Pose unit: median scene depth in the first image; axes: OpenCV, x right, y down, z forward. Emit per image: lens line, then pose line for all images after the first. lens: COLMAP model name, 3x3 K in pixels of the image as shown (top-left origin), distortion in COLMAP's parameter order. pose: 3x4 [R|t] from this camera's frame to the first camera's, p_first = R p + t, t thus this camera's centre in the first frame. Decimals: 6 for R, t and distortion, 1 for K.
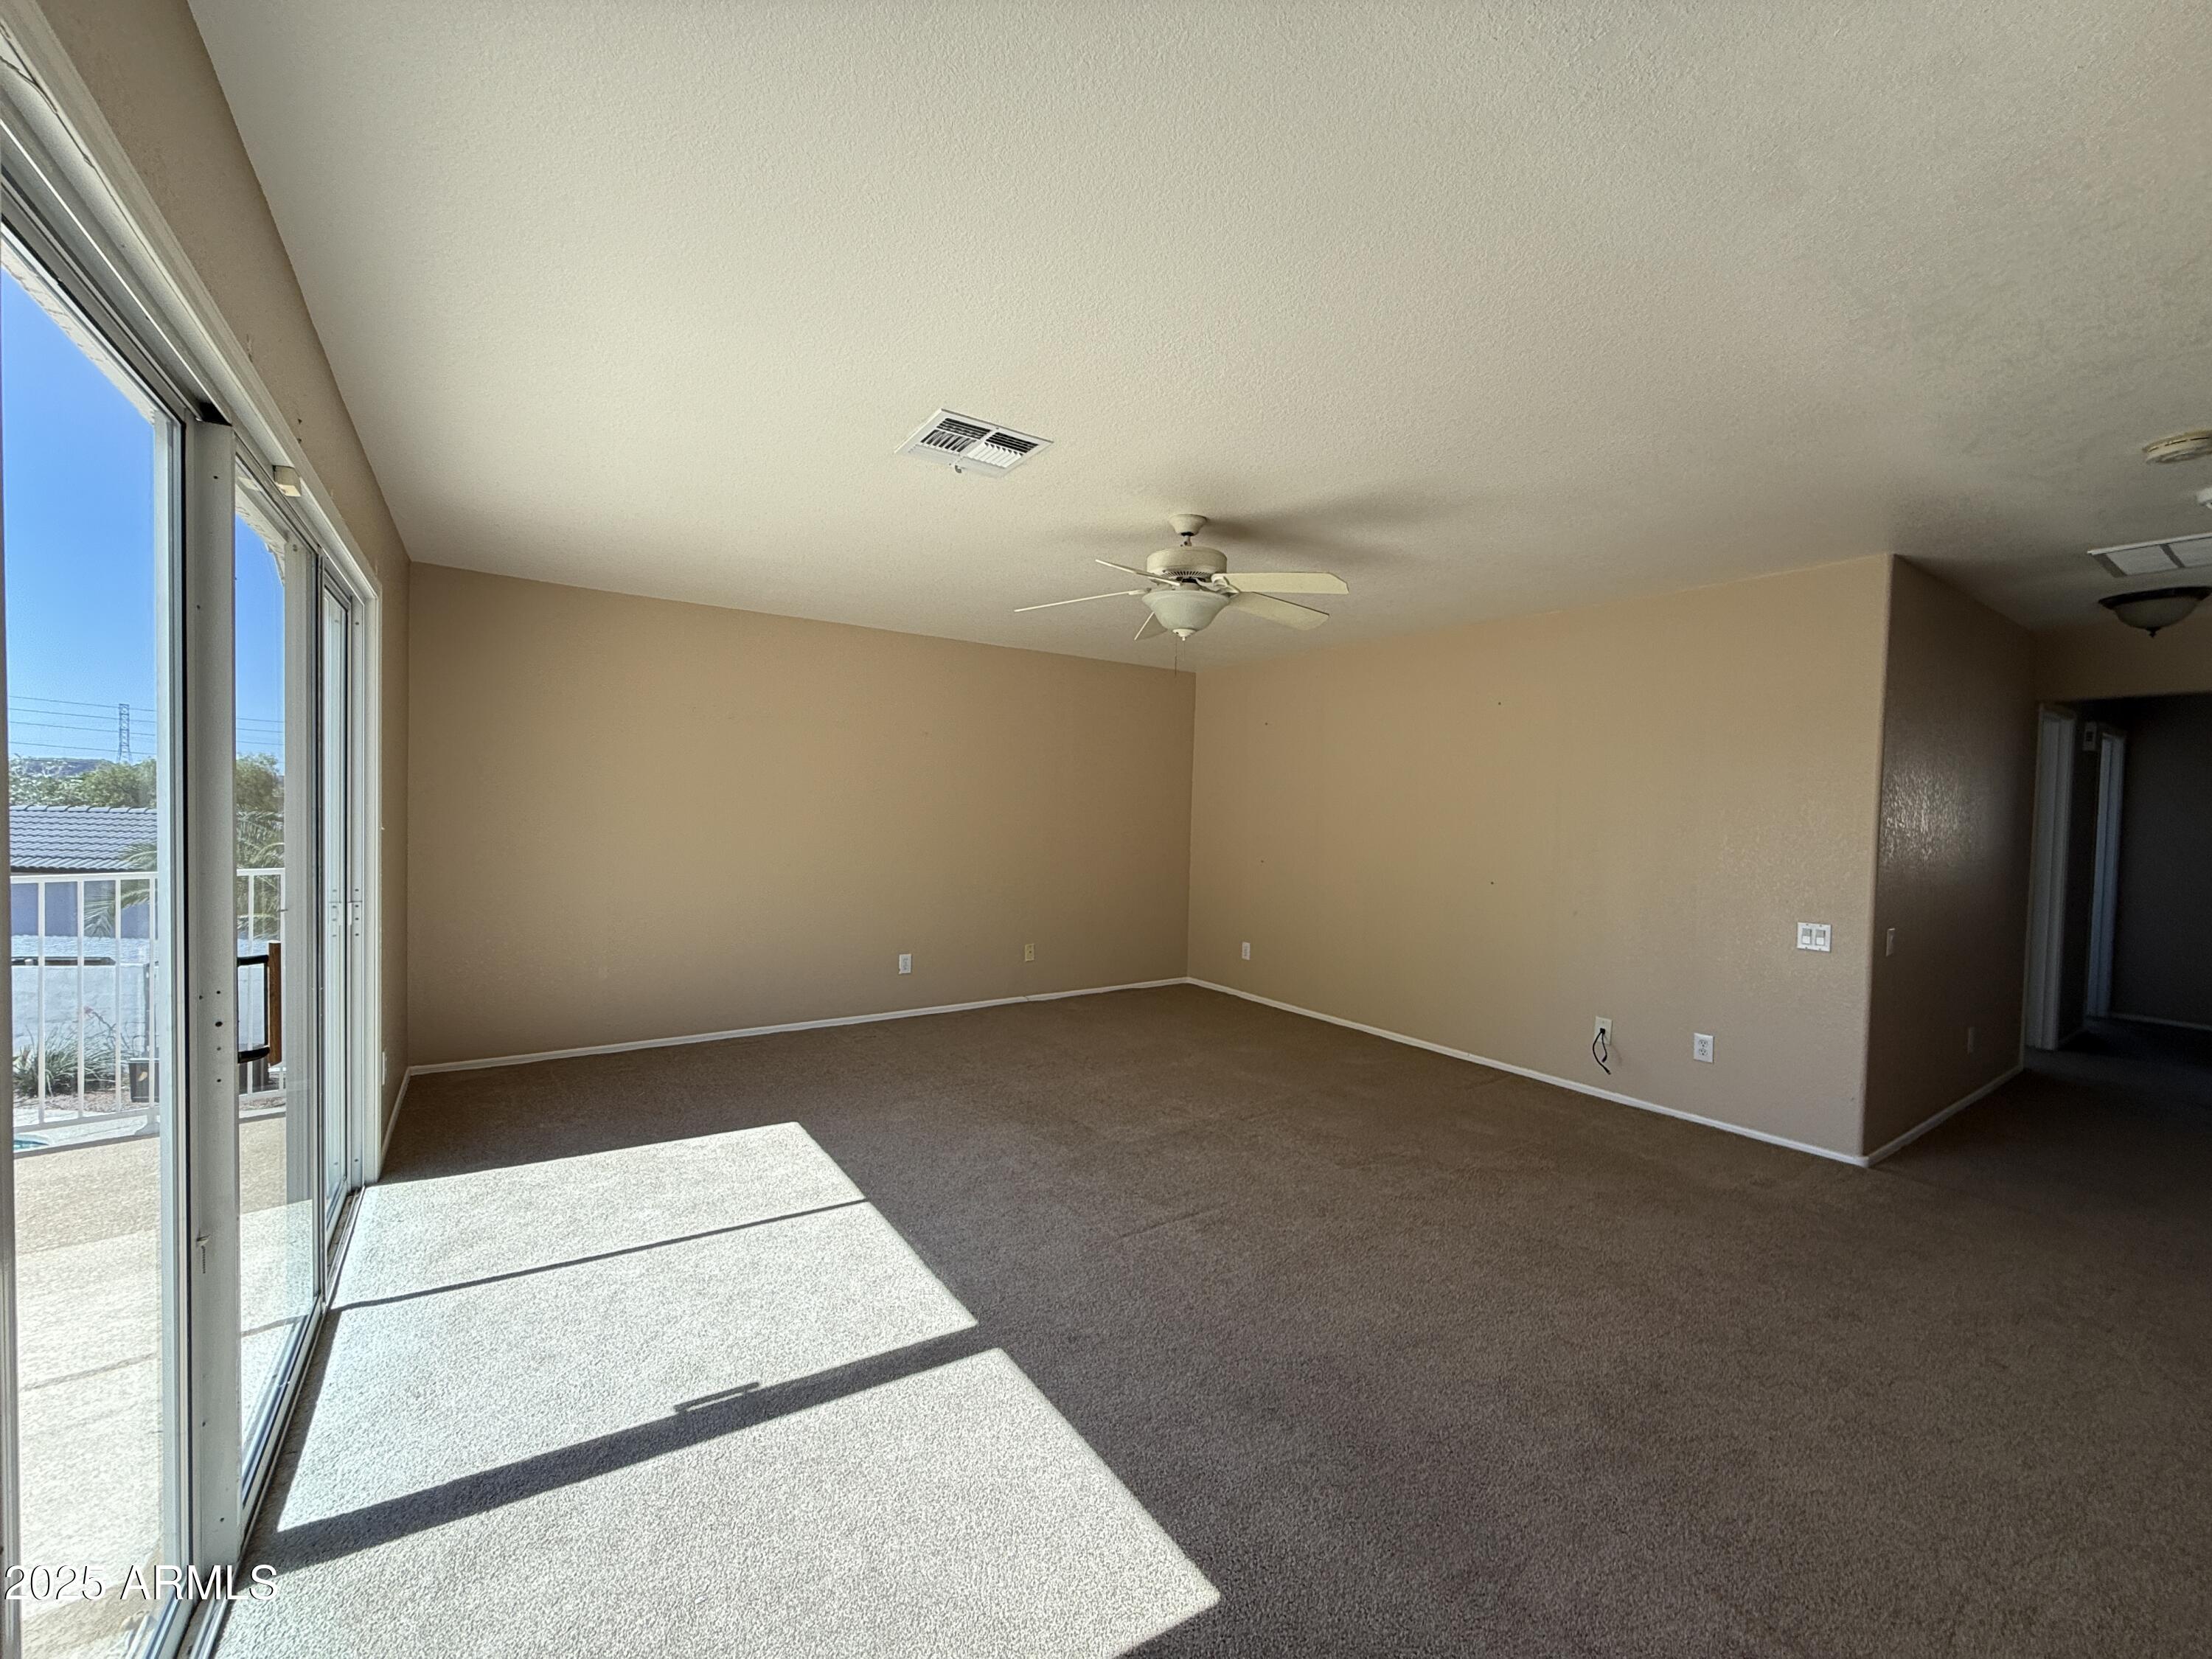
lens RADIAL K [[882.6, 0, 1102.8], [0, 882.6, 828.6], [0, 0, 1]] dist [-0.007066, 0.001023]
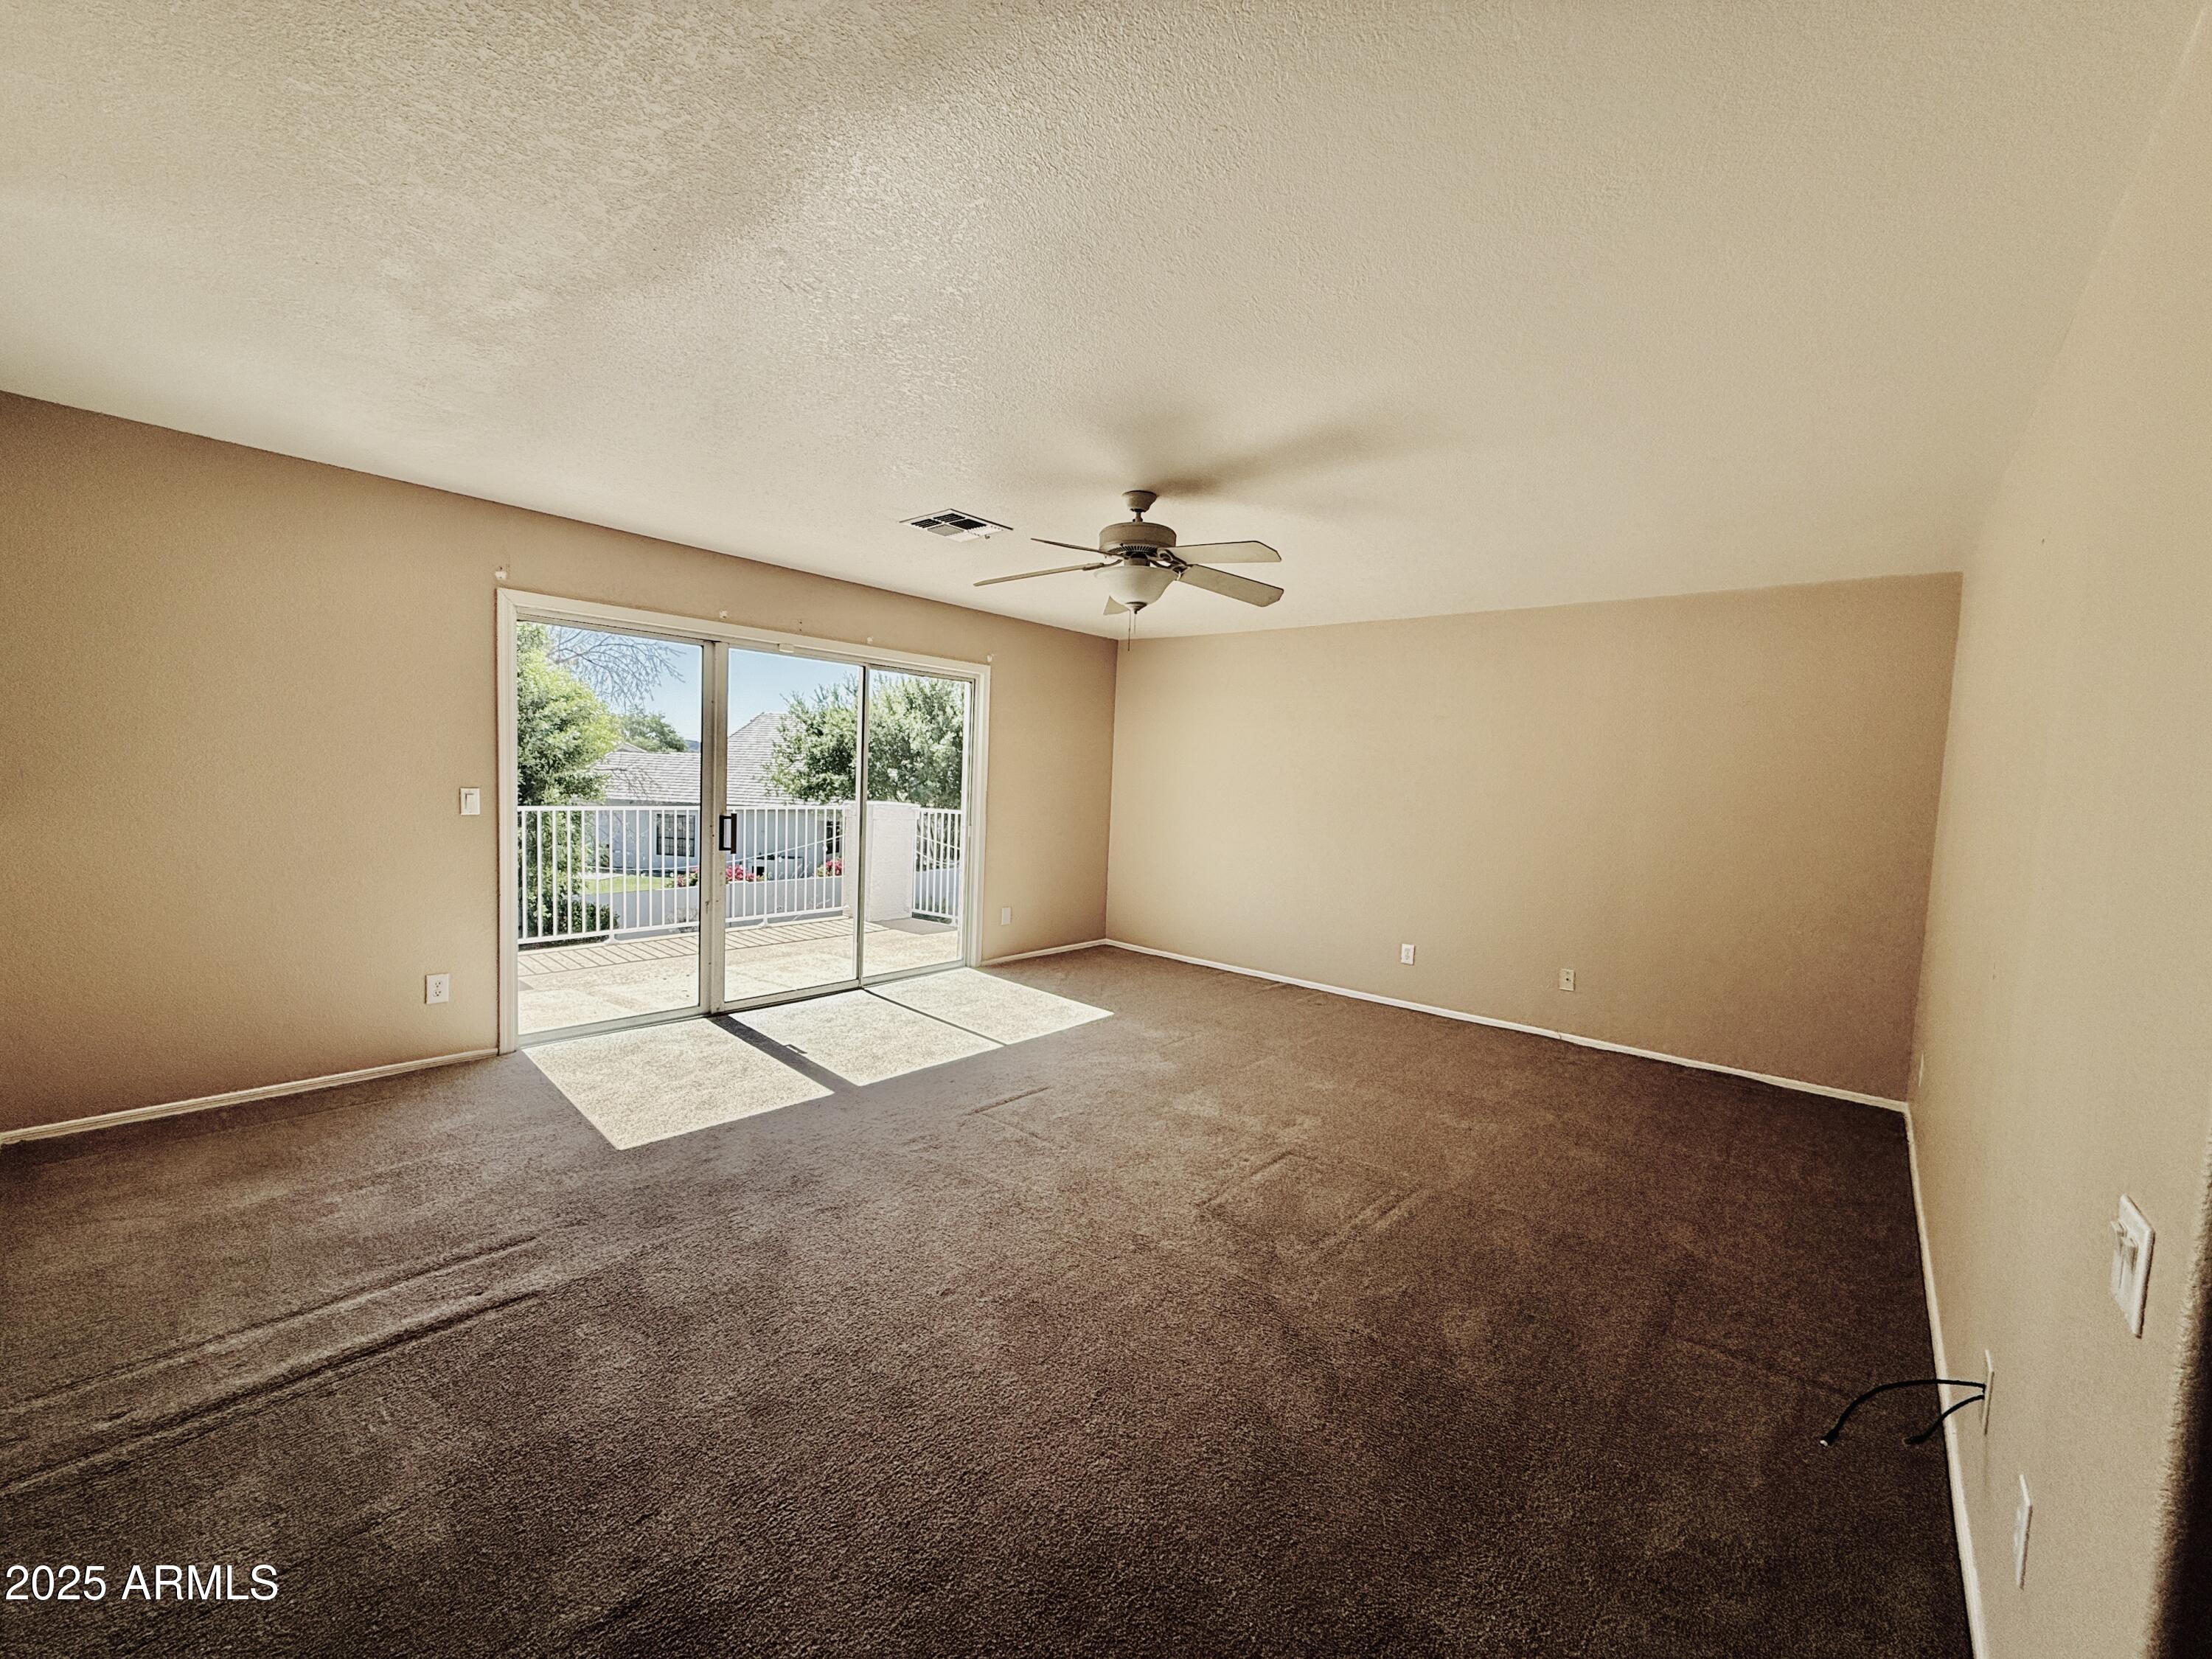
lens RADIAL K [[885.6, 0, 1099.4], [0, 885.6, 834.8], [0, 0, 1]] dist [-0.000380, -0.000005]
pose [[0.246280, 0.053149, -0.967740, 1.005635], [-0.060490, 0.997392, 0.039384, 0.004438], [0.967309, 0.048839, 0.248853, 0.655187]]
